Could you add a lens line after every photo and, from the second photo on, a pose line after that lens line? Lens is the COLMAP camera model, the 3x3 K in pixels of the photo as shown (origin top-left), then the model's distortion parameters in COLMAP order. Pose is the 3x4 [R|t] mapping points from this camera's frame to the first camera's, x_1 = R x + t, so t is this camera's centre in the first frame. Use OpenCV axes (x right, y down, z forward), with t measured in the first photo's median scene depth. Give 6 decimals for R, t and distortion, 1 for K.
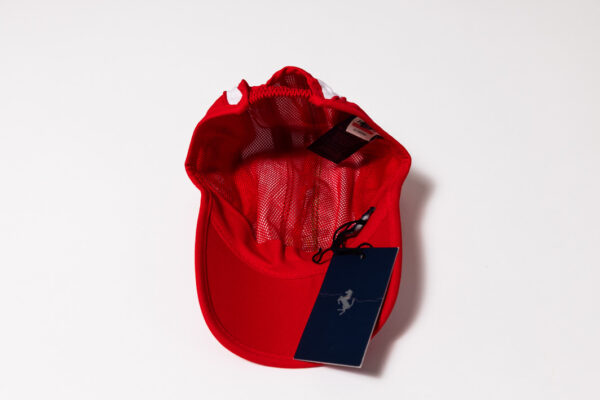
lens RADIAL K [[674.9, 0, 301.1], [0, 674.9, 200.6], [0, 0, 1]] dist [0.013326, 0.000000]
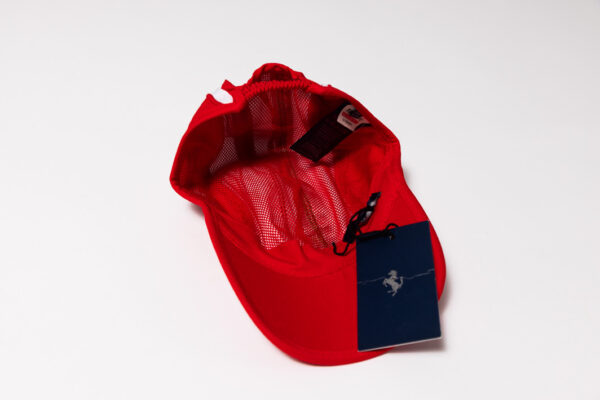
lens RADIAL K [[674.9, 0, 298.8], [0, 674.9, 198.0], [0, 0, 1]] dist [0.013326, 0.000000]
pose [[0.939764, -0.141064, 0.311359, -0.307641], [0.171047, 0.982698, -0.071045, 0.067810], [-0.295950, 0.120023, 0.947633, 0.094206]]
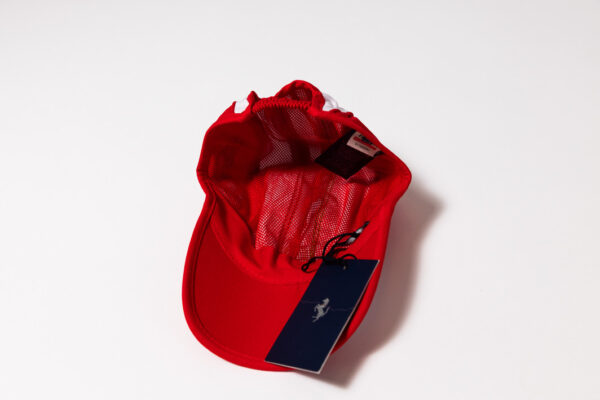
lens RADIAL K [[674.9, 0, 298.0], [0, 674.9, 200.9], [0, 0, 1]] dist [0.013326, 0.000000]
pose [[0.983137, 0.063164, -0.171618, 0.172728], [-0.072472, 0.996190, -0.048519, 0.035273], [0.167899, 0.060138, 0.983968, -0.003369]]
